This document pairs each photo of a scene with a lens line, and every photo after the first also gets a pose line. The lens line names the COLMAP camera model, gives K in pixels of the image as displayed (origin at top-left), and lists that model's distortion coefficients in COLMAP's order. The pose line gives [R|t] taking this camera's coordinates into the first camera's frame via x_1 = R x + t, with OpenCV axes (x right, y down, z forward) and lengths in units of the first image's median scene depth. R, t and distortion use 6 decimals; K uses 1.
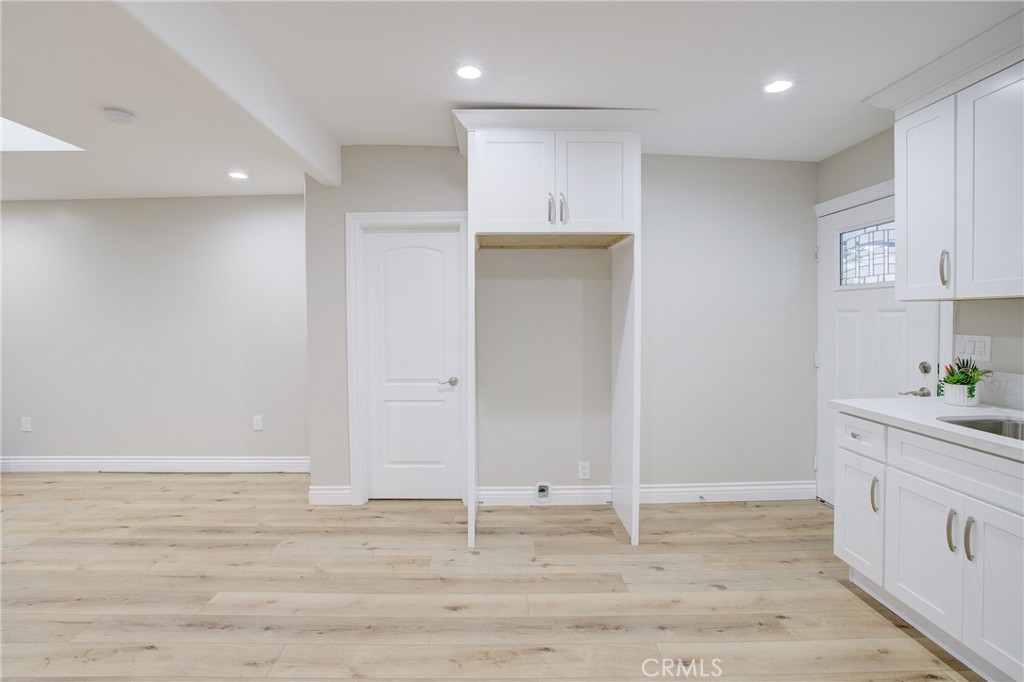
lens RADIAL K [[473.2, 0, 499.0], [0, 473.2, 331.0], [0, 0, 1]] dist [-0.042899, 0.018801]
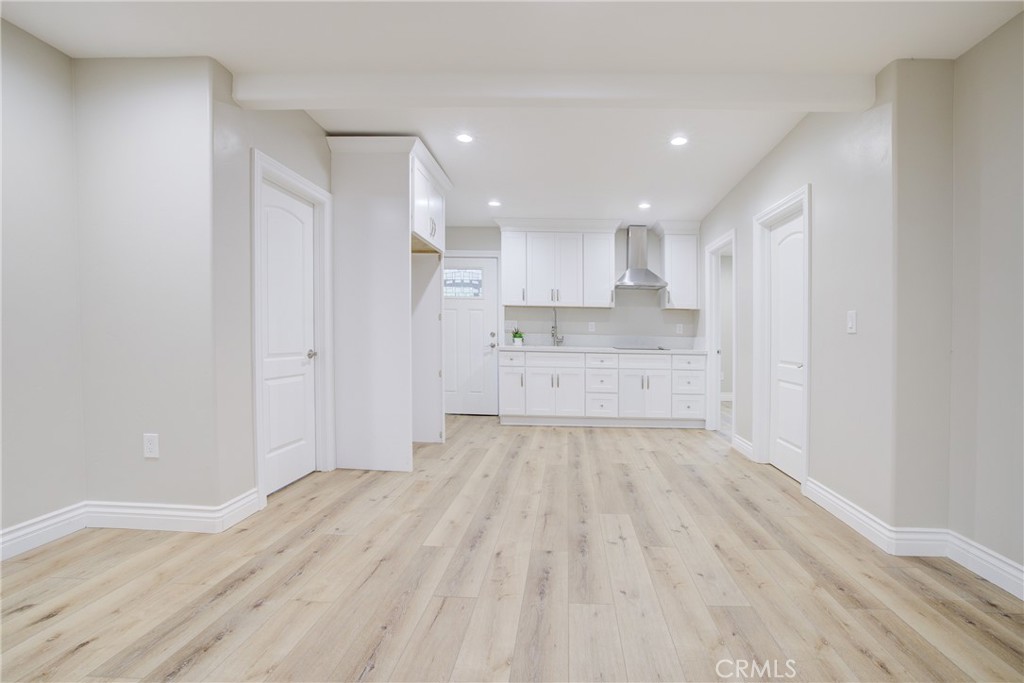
lens RADIAL K [[490.7, 0, 551.6], [0, 490.7, 339.0], [0, 0, 1]] dist [-0.032170, 0.000594]
pose [[-0.010716, 0.012536, 0.999864, -1.616630], [0.015688, 0.999800, -0.012368, 0.137427], [-0.999820, 0.015554, -0.010910, 0.713809]]
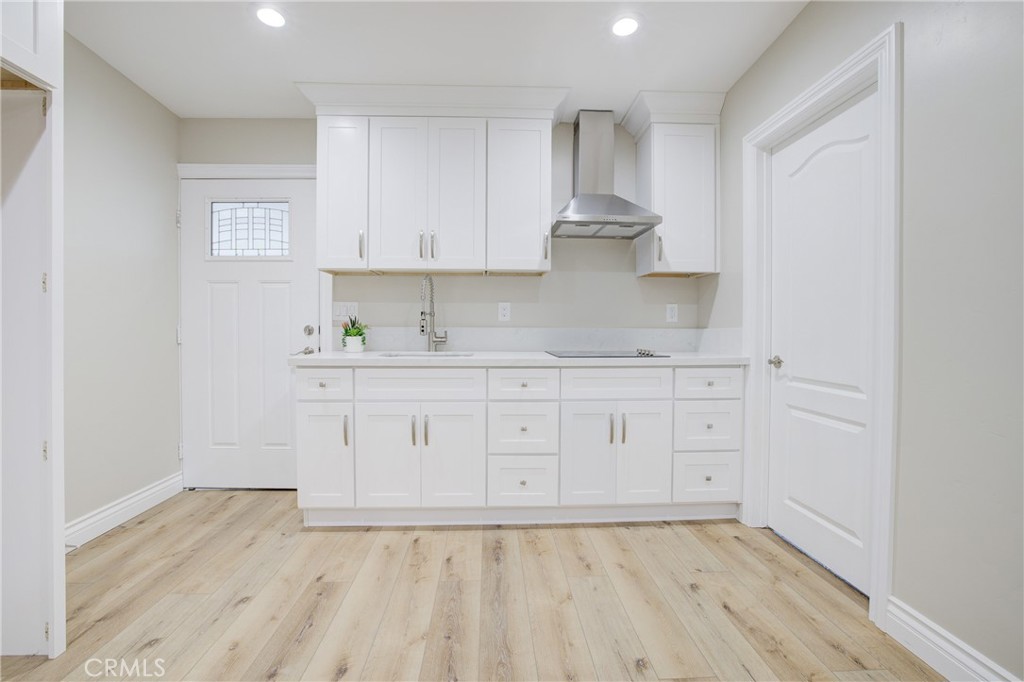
lens RADIAL K [[447.8, 0, 525.1], [0, 447.8, 330.7], [0, 0, 1]] dist [-0.038955, 0.015799]
pose [[-0.030504, 0.000808, 0.999534, -0.246029], [0.033664, 0.999433, 0.000219, 0.098038], [-0.998968, 0.033655, -0.030514, 0.468982]]
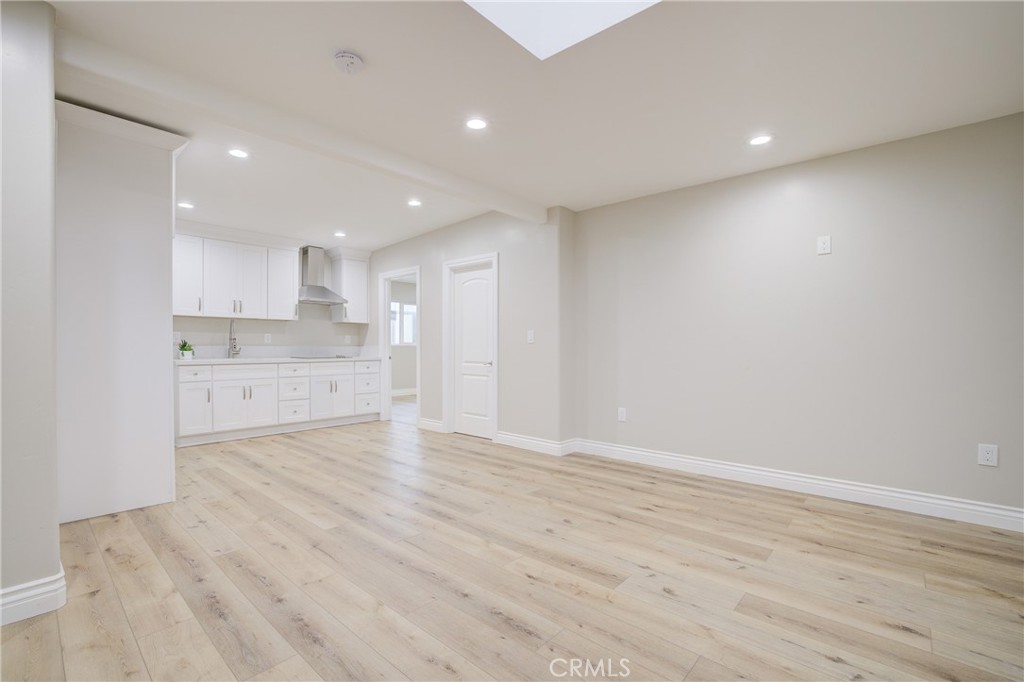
lens RADIAL K [[454.2, 0, 547.5], [0, 454.2, 335.4], [0, 0, 1]] dist [-0.037553, 0.017601]
pose [[-0.800821, 0.034712, 0.597897, -1.700652], [0.037507, 0.999266, -0.007778, 0.105188], [-0.597728, 0.016197, -0.801535, 1.524701]]
